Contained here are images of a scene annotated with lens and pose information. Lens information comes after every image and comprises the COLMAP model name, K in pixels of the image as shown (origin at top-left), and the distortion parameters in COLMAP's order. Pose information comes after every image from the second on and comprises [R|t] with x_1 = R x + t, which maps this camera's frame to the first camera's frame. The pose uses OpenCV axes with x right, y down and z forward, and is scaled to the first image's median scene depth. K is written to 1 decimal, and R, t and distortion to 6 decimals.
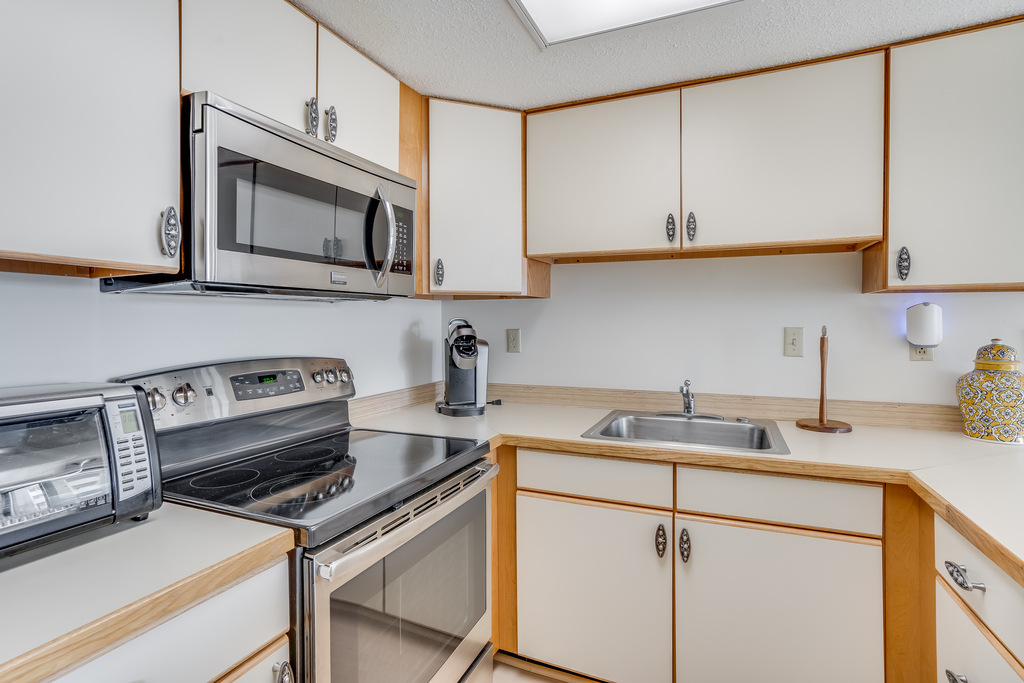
lens RADIAL K [[492.6, 0, 509.3], [0, 492.6, 327.4], [0, 0, 1]] dist [-0.039314, 0.025129]
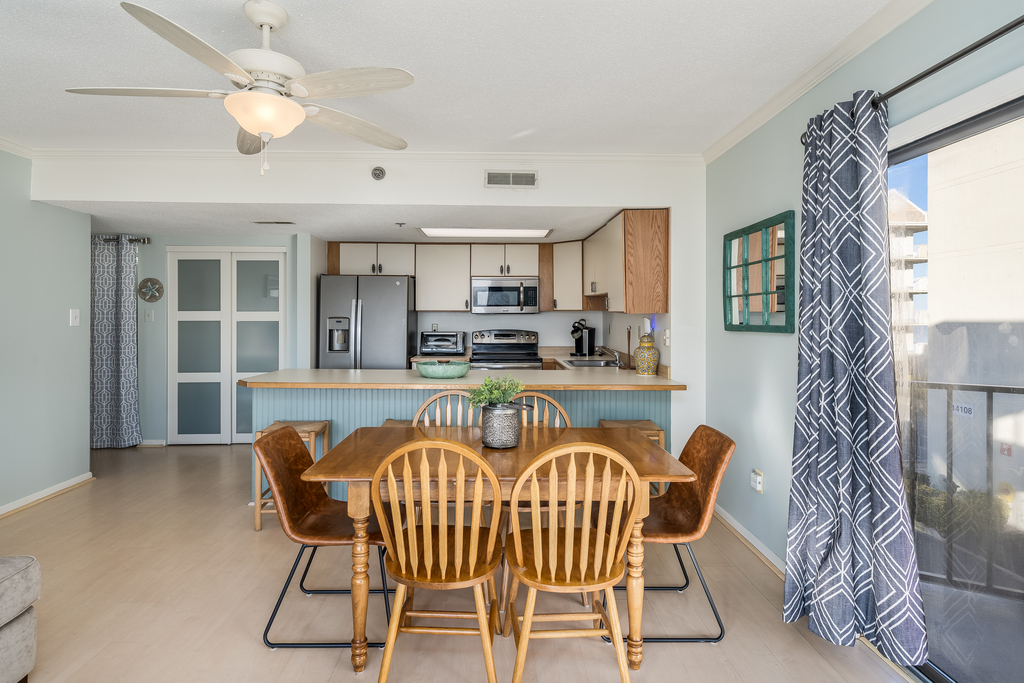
lens RADIAL K [[542.3, 0, 512.2], [0, 542.3, 316.8], [0, 0, 1]] dist [0.000130, 0.000641]
pose [[0.446486, 0.008378, -0.894752, 2.935503], [-0.008914, 0.999948, 0.004915, -0.052771], [0.894746, 0.005781, 0.446537, -0.744201]]
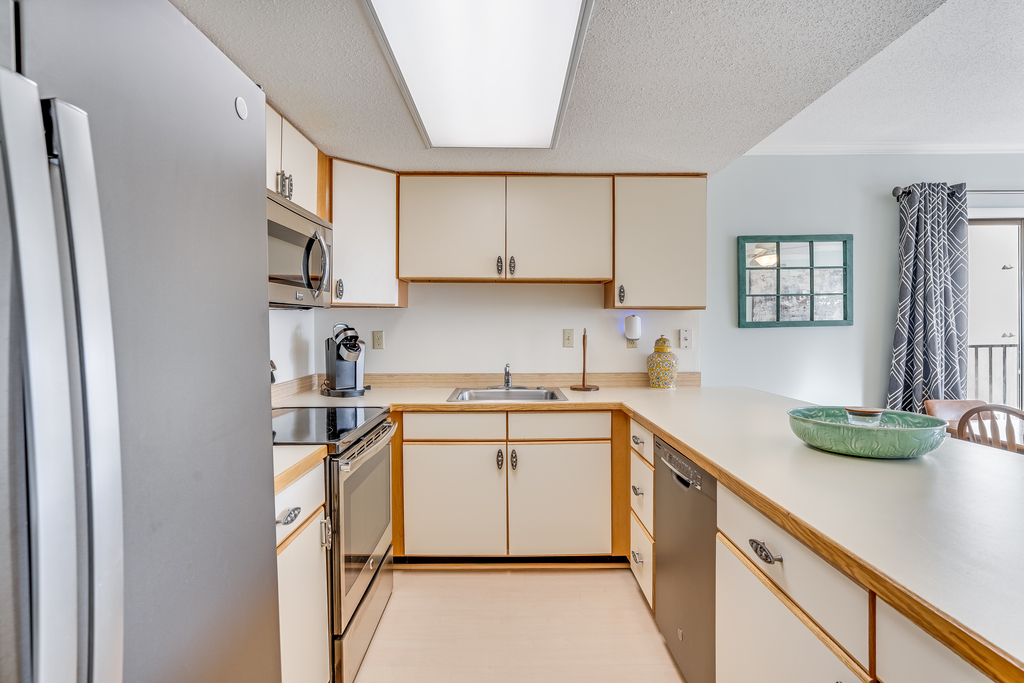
lens RADIAL K [[502.1, 0, 509.3], [0, 502.1, 329.6], [0, 0, 1]] dist [-0.048822, 0.000482]
pose [[0.911142, -0.002049, 0.412088, -0.315288], [0.002724, 0.999996, -0.001052, 0.002713], [-0.412084, 0.002081, 0.911144, -0.487623]]
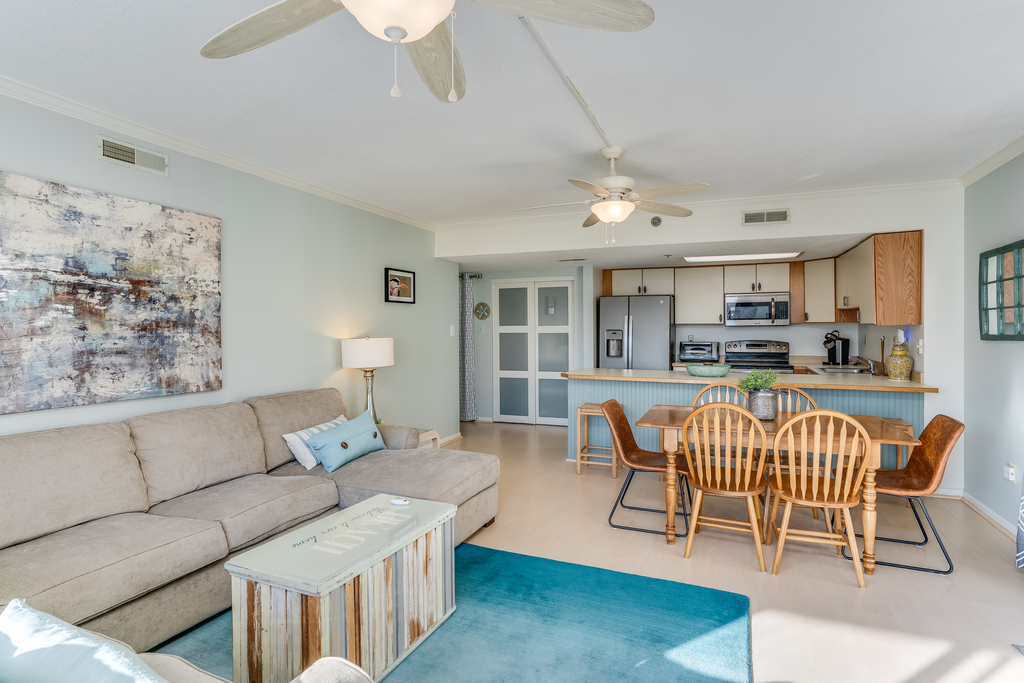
lens RADIAL K [[544.5, 0, 507.9], [0, 544.5, 333.6], [0, 0, 1]] dist [-0.035308, 0.032127]
pose [[0.034937, 0.014410, -0.999286, 3.680612], [-0.000777, 0.999896, 0.014392, -0.055415], [0.999389, 0.000273, 0.034944, -1.183190]]
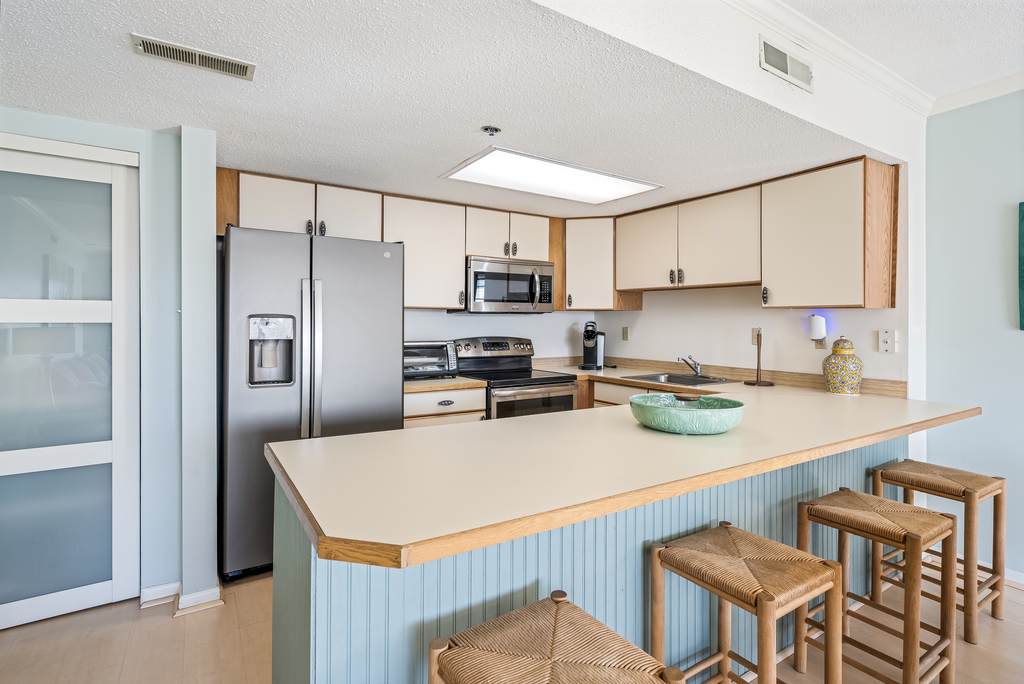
lens RADIAL K [[495.8, 0, 509.4], [0, 495.8, 326.0], [0, 0, 1]] dist [0.001182, 0.000093]
pose [[0.837794, 0.011256, -0.545871, 0.919587], [-0.011414, 0.999930, 0.003101, -0.003691], [0.545868, 0.003633, 0.837864, -1.079931]]
